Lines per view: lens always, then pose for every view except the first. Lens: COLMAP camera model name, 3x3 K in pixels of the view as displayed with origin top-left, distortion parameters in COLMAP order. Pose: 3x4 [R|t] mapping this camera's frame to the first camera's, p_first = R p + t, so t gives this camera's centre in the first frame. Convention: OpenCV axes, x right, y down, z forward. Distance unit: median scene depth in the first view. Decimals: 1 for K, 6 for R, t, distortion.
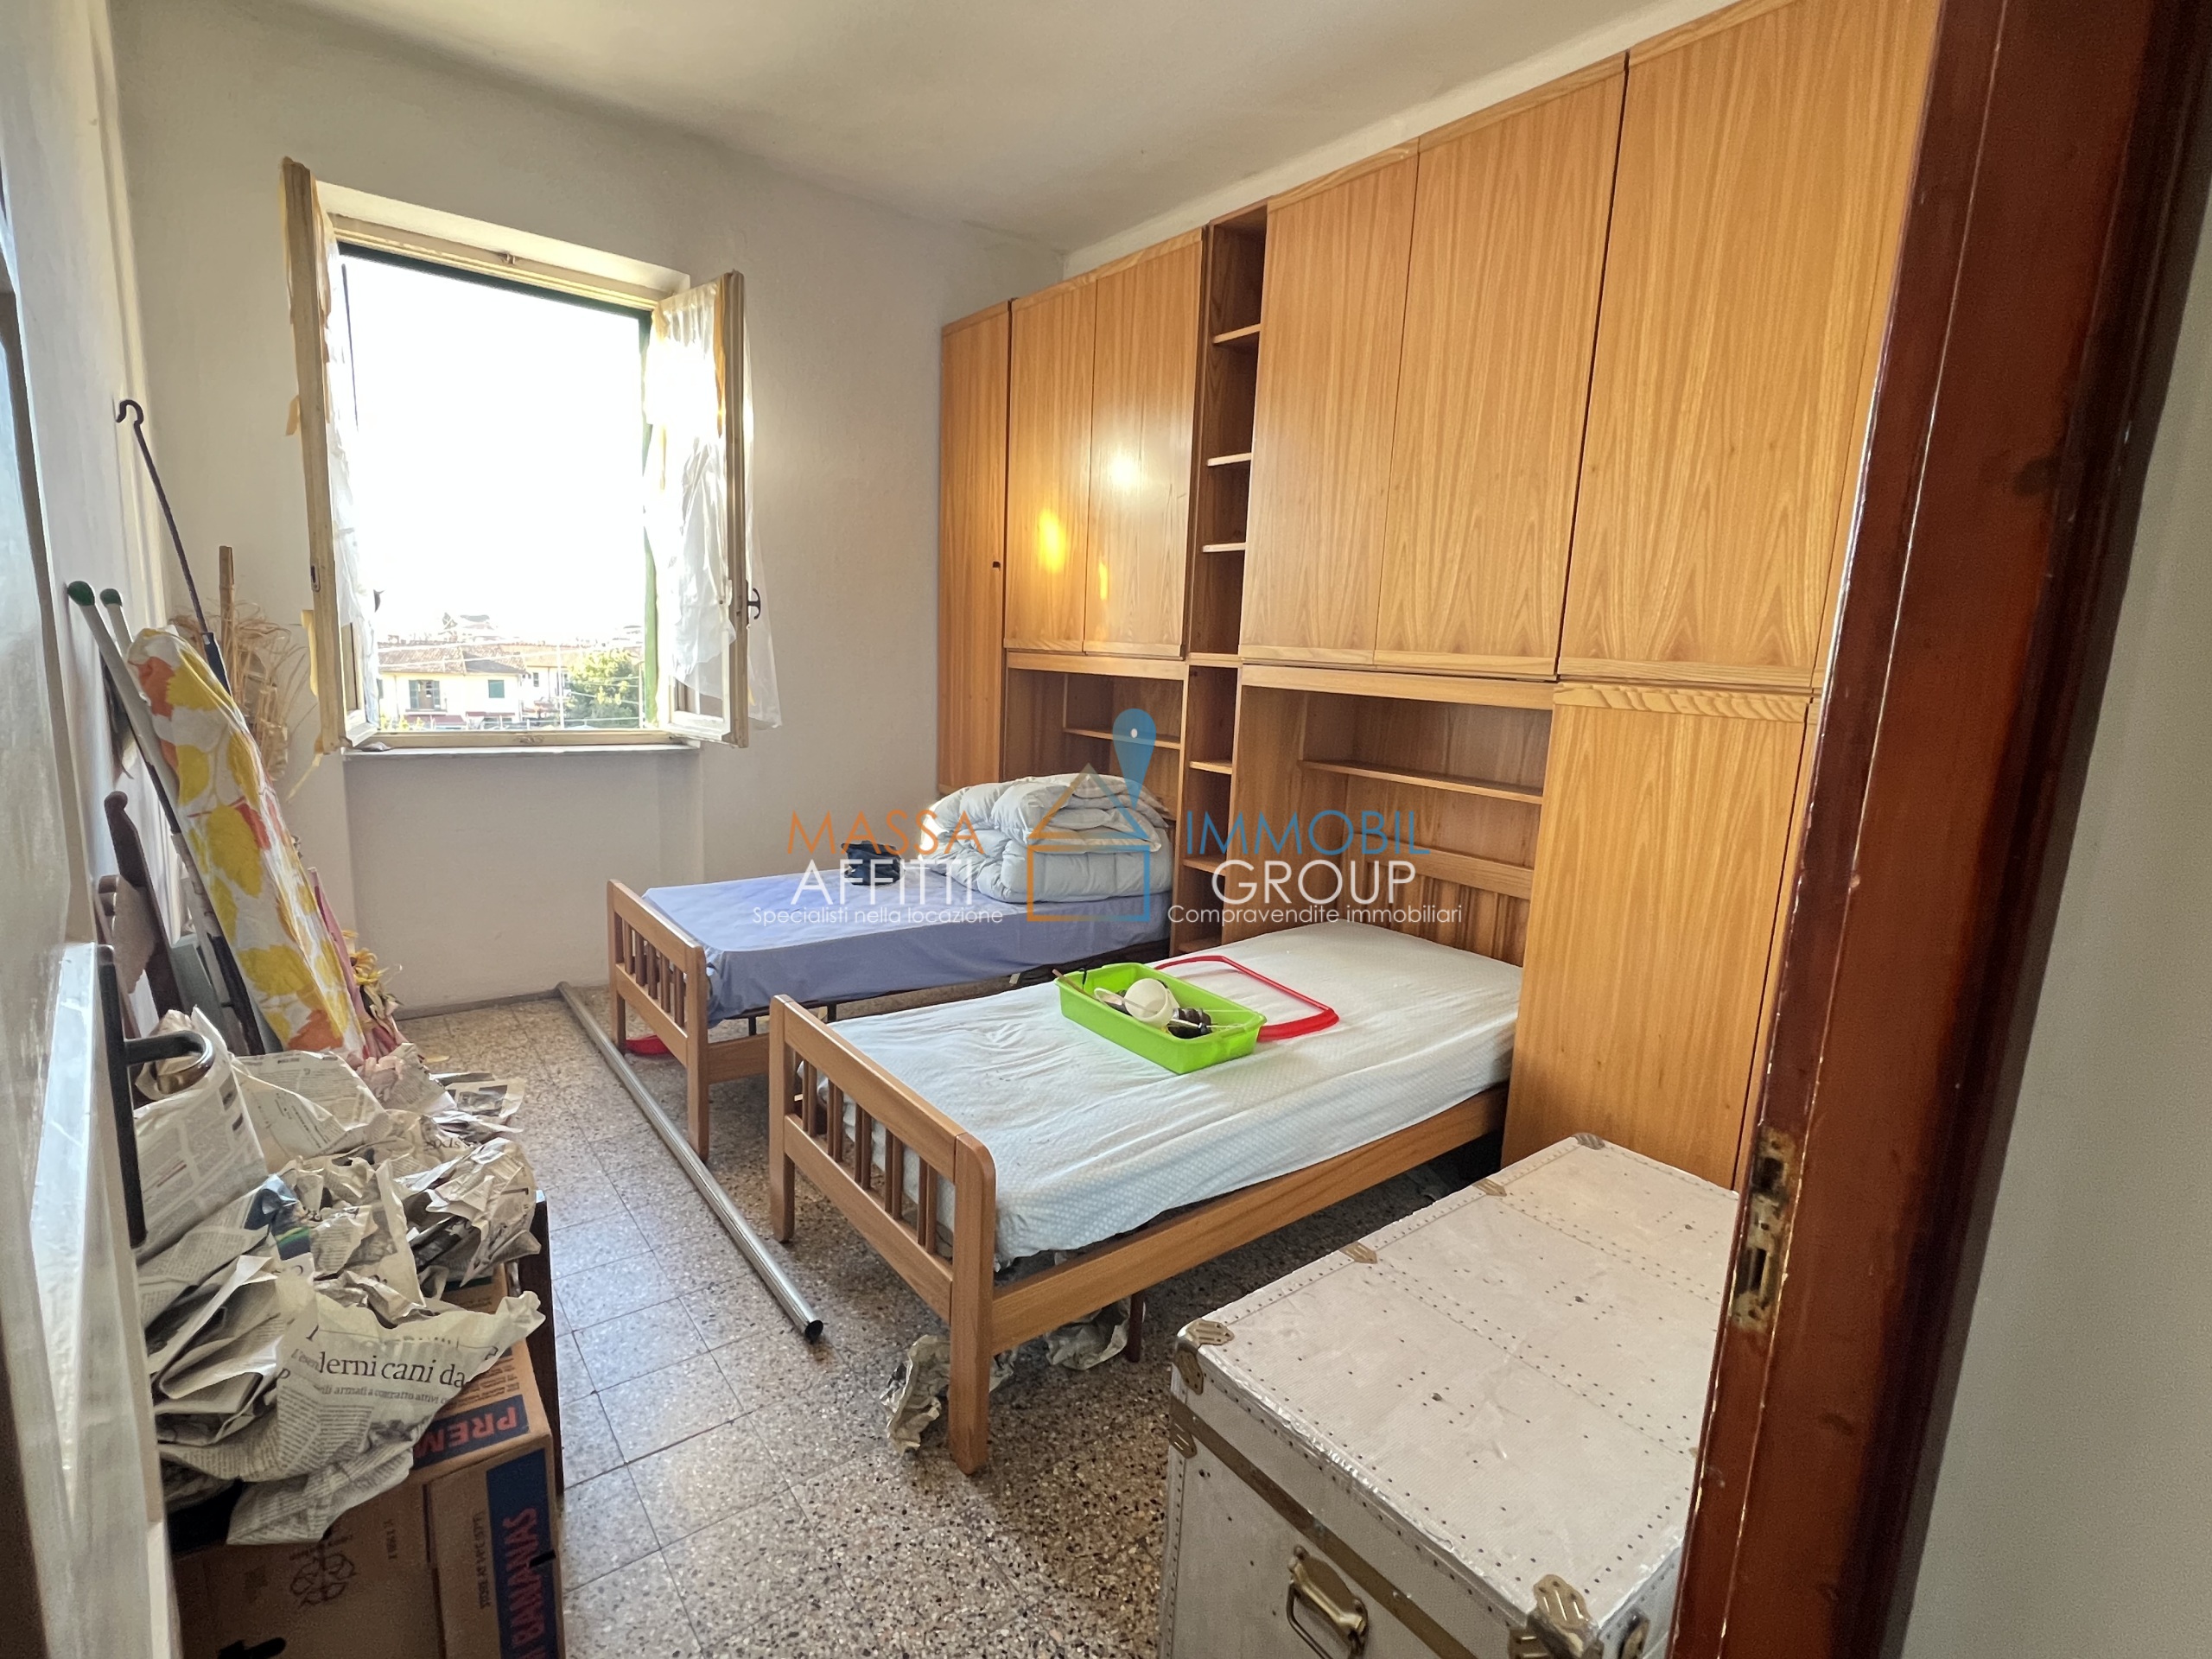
lens RADIAL K [[1049.4, 0, 1097.1], [0, 1049.4, 832.1], [0, 0, 1]] dist [-0.003271, 0.001684]
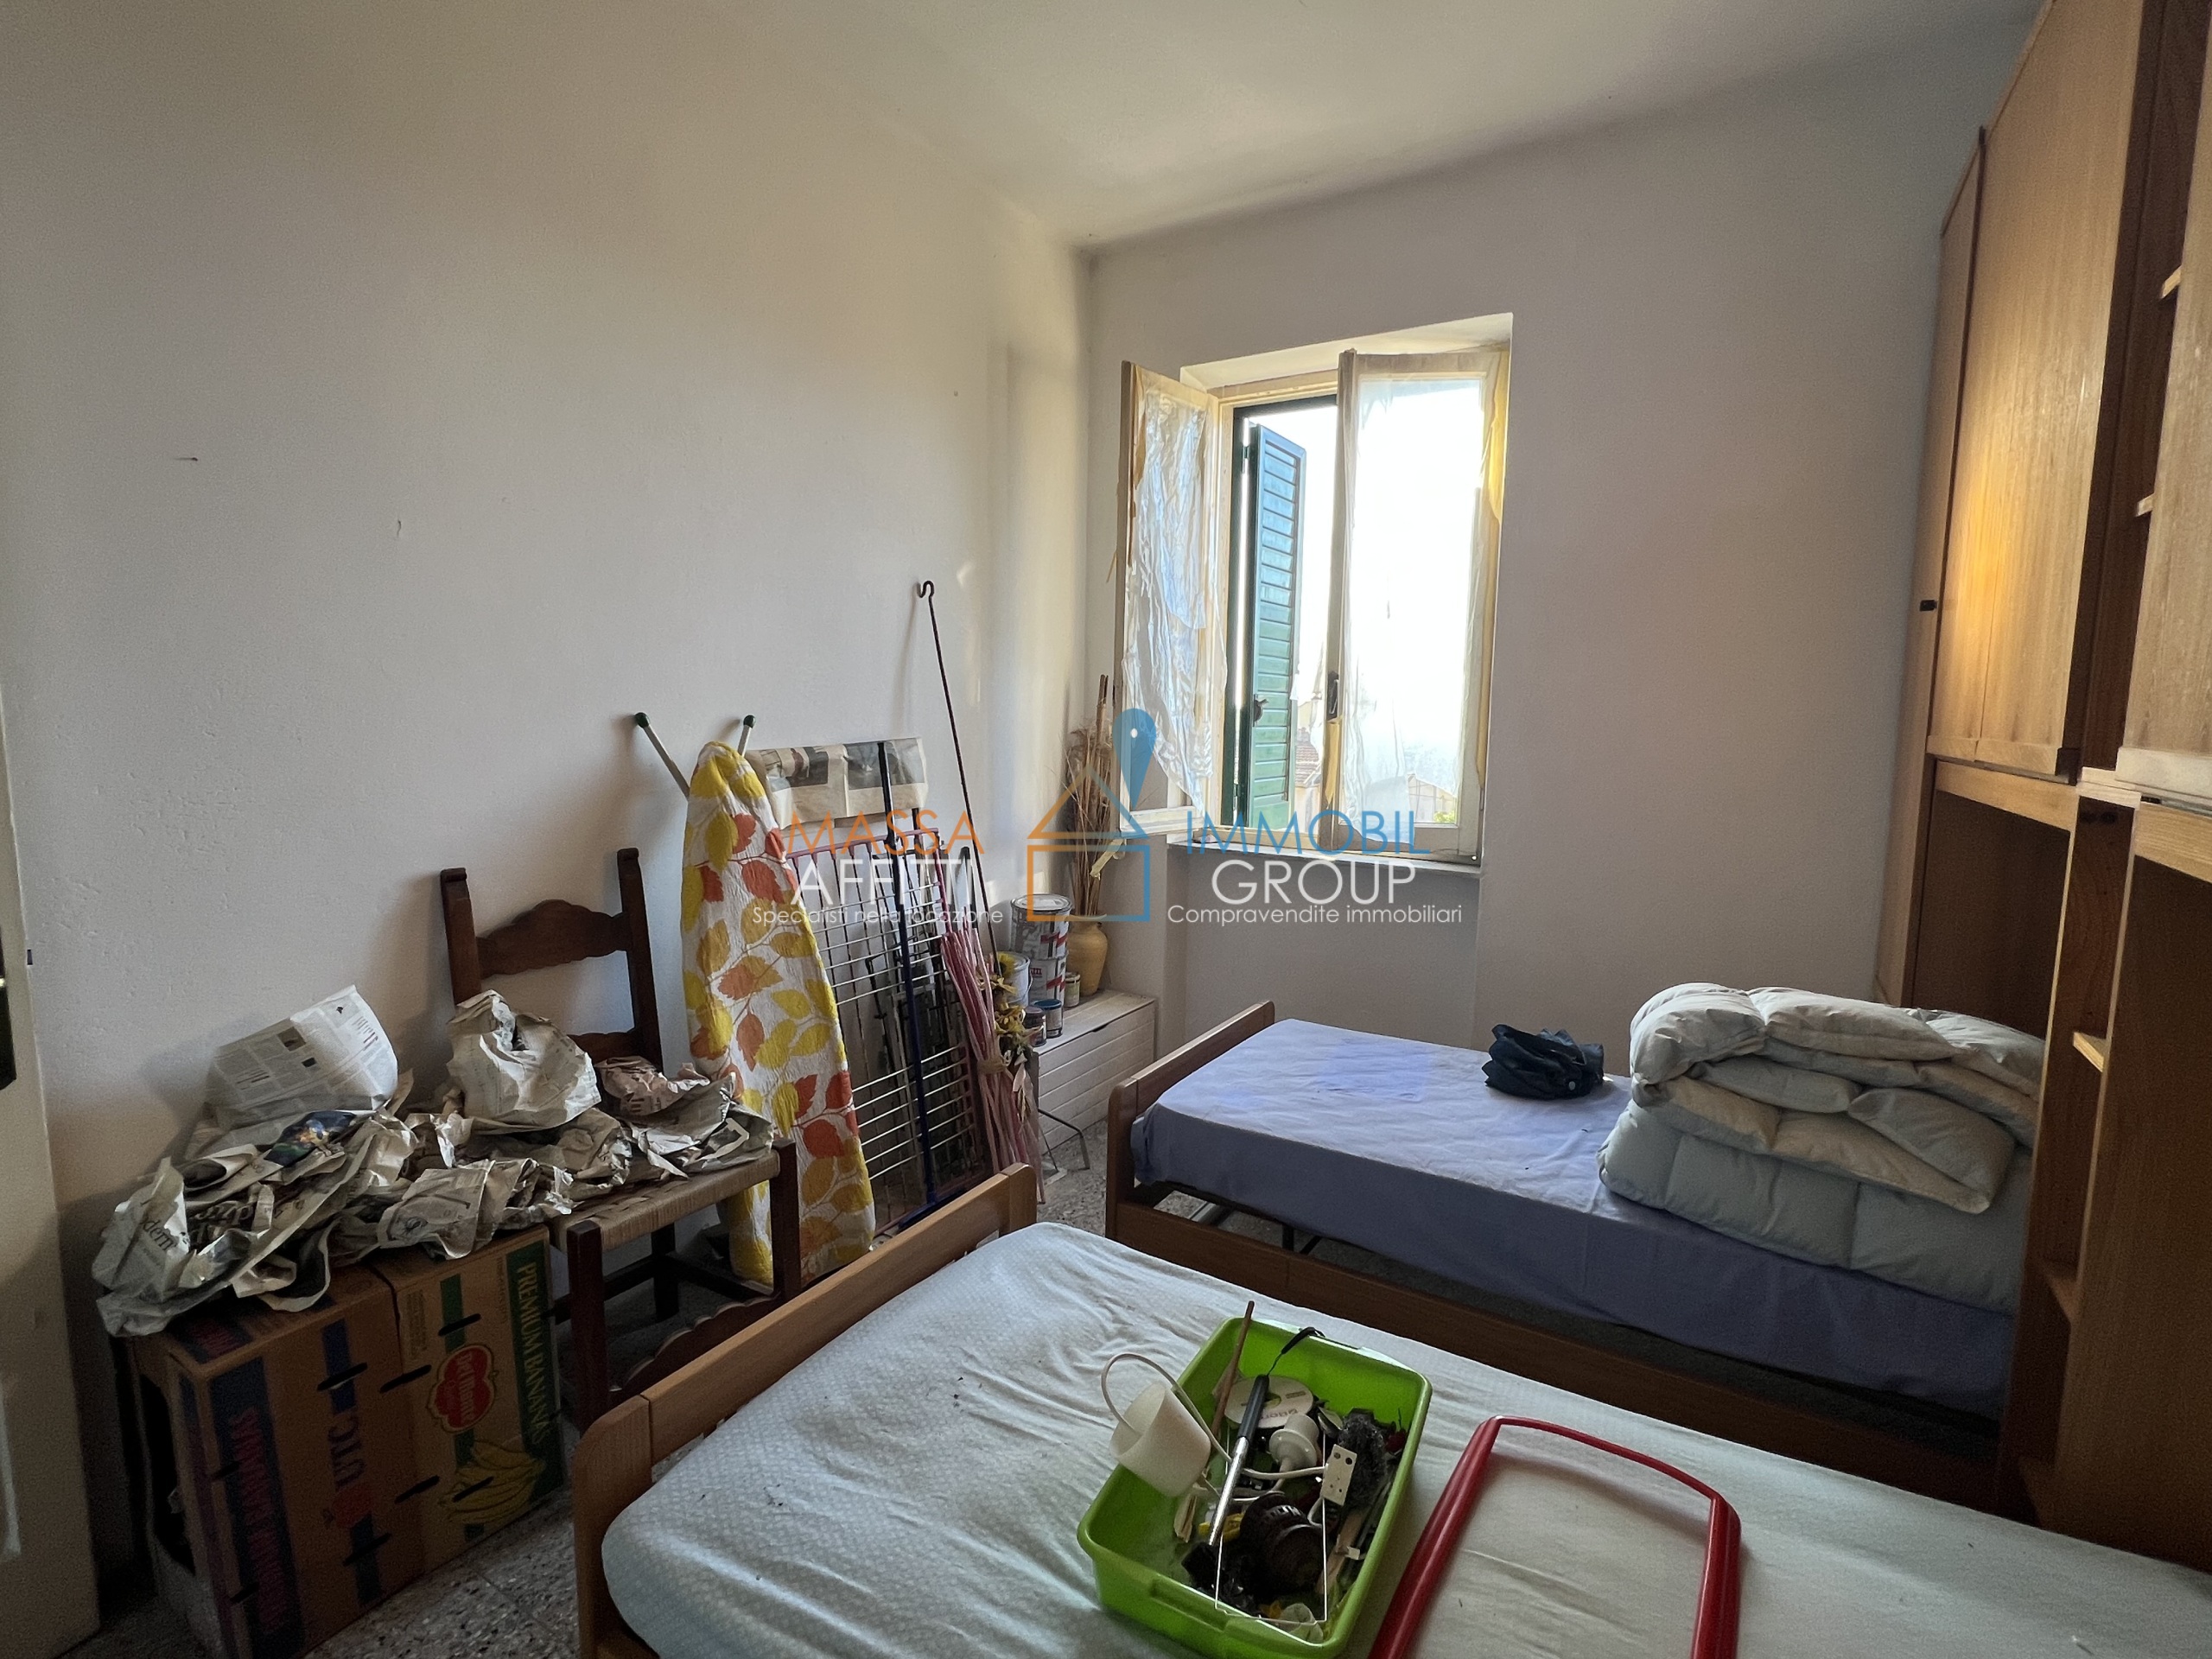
lens RADIAL K [[1049.4, 0, 1105.0], [0, 1049.4, 832.6], [0, 0, 1]] dist [-0.003271, 0.001684]
pose [[0.347221, 0.071062, -0.935087, 0.439264], [-0.160524, 0.986912, 0.015393, -0.116731], [0.923943, 0.144759, 0.354083, 0.652169]]
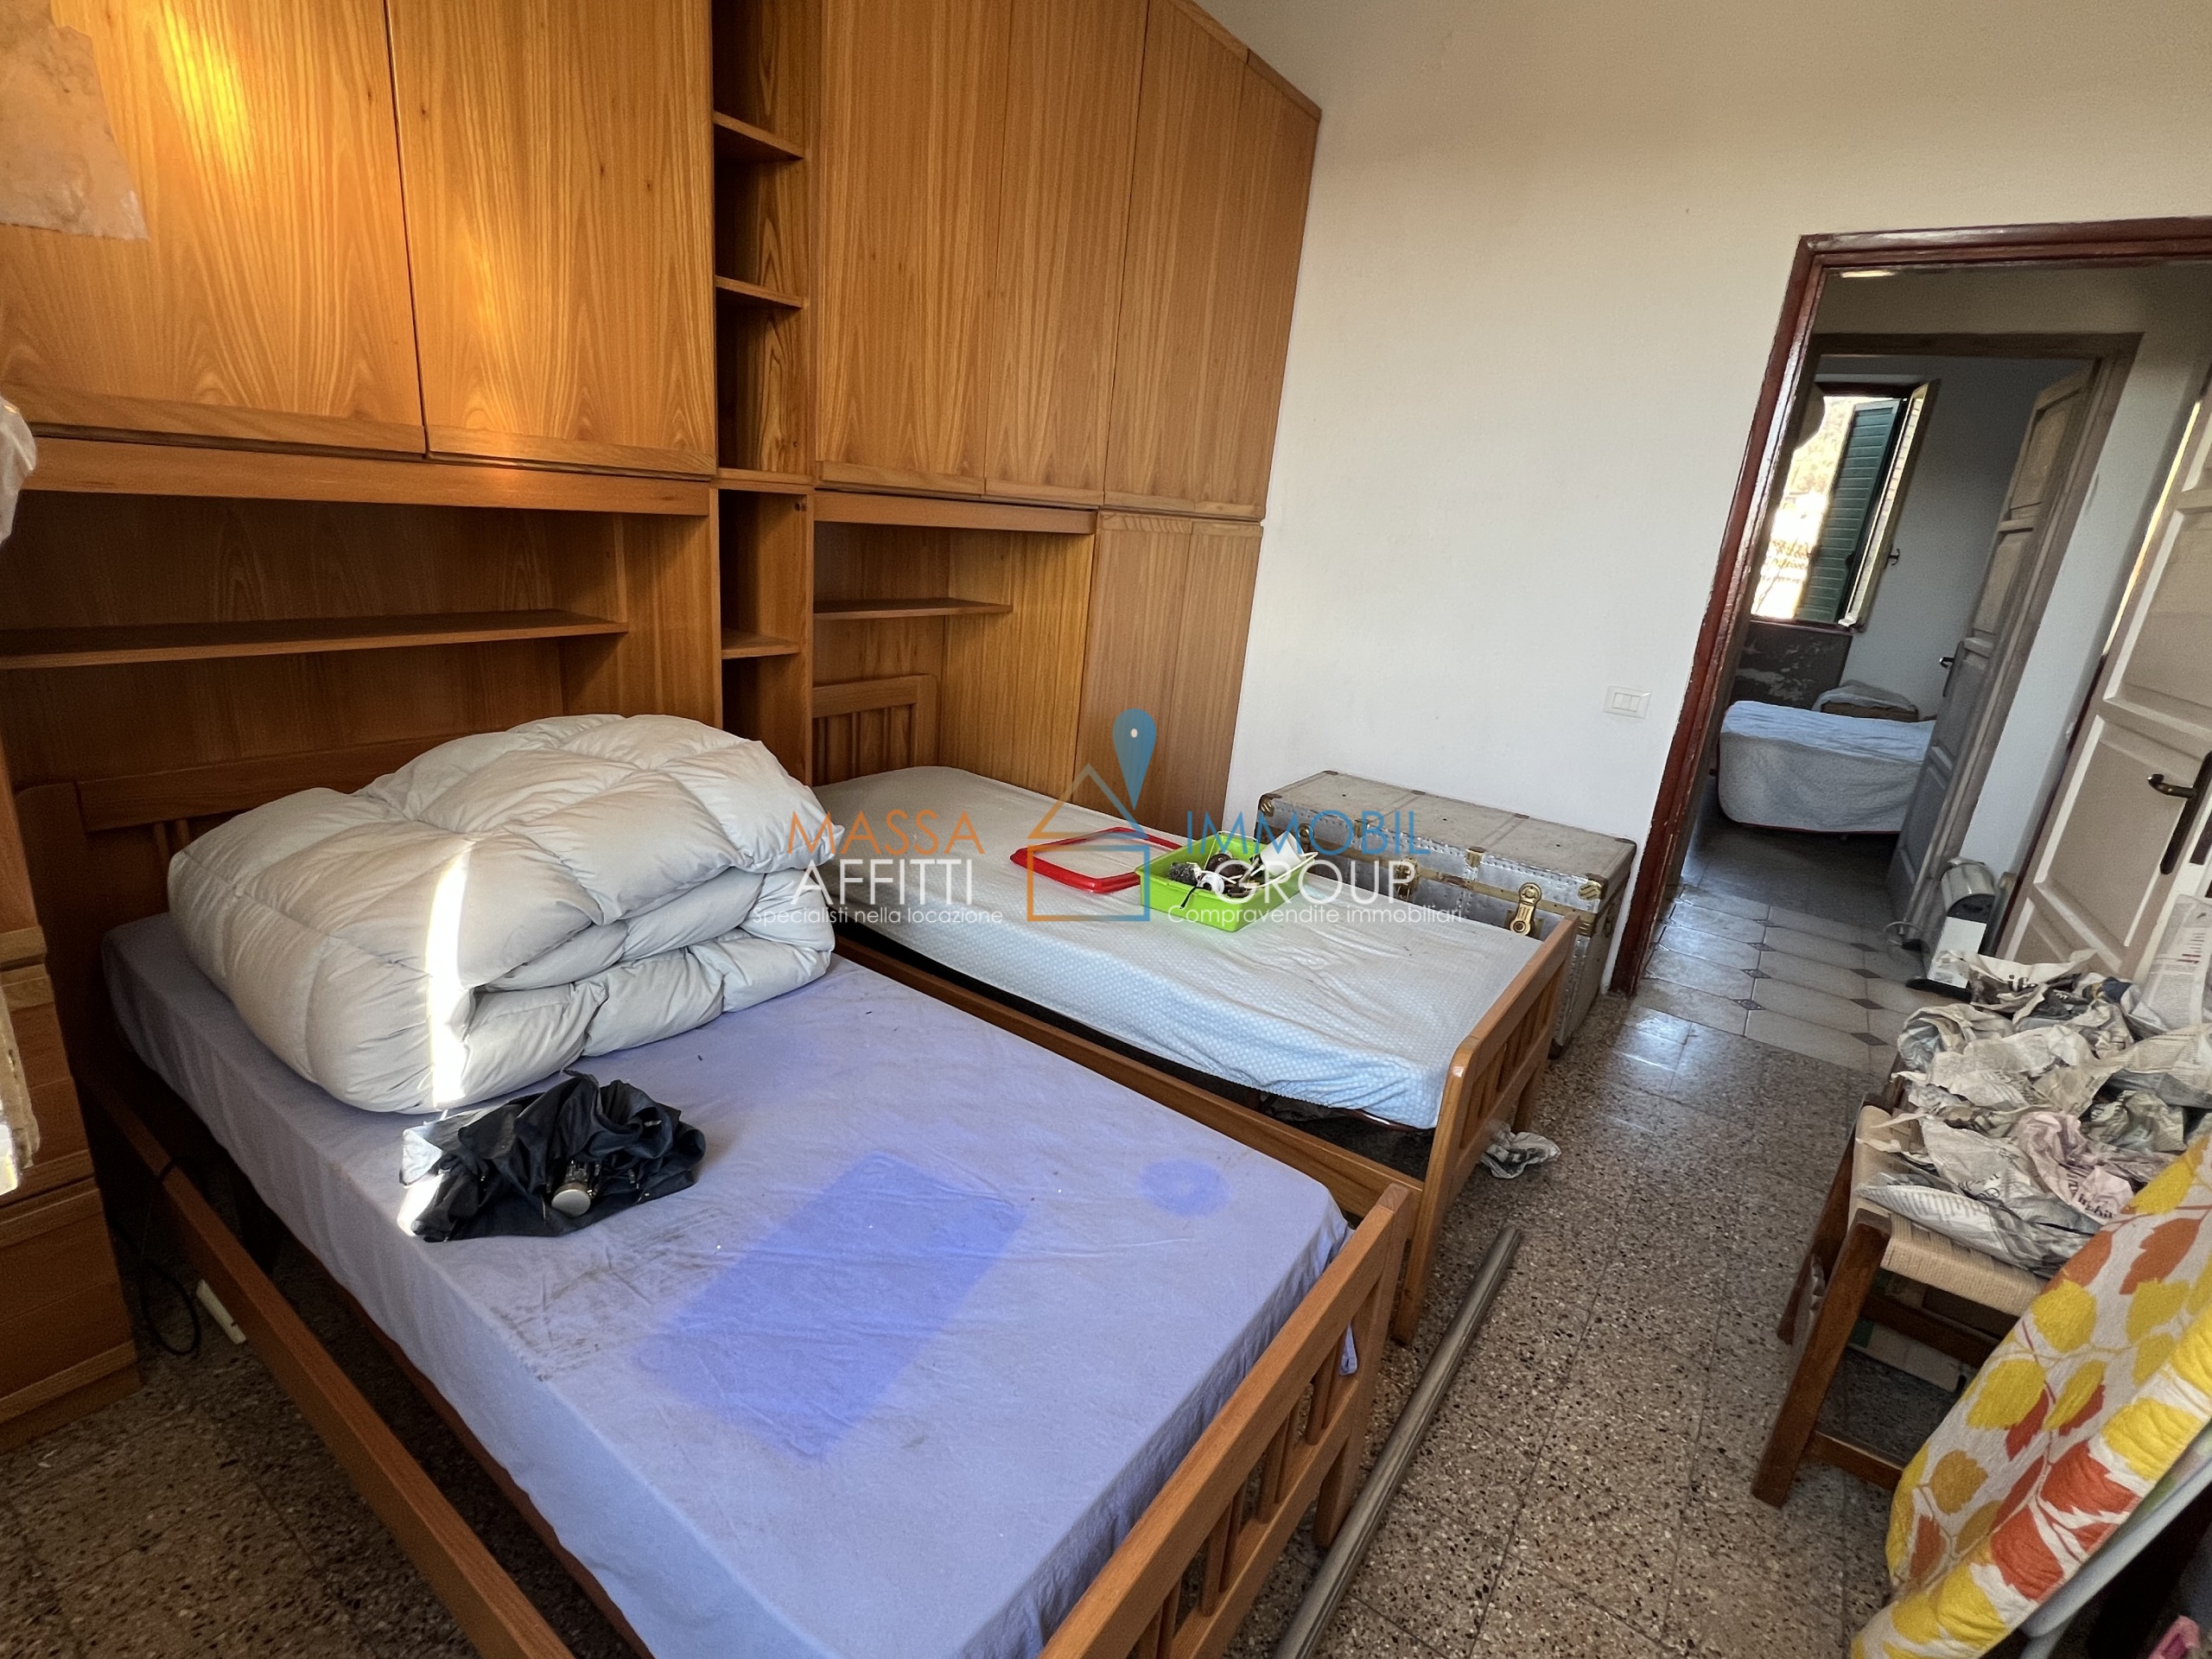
lens RADIAL K [[1049.4, 0, 1100.8], [0, 1049.4, 827.2], [0, 0, 1]] dist [-0.003271, 0.001684]
pose [[-0.285010, -0.355667, 0.890096, -0.738648], [0.064048, 0.919468, 0.387912, -0.259245], [-0.956382, 0.167568, -0.239278, 1.251470]]
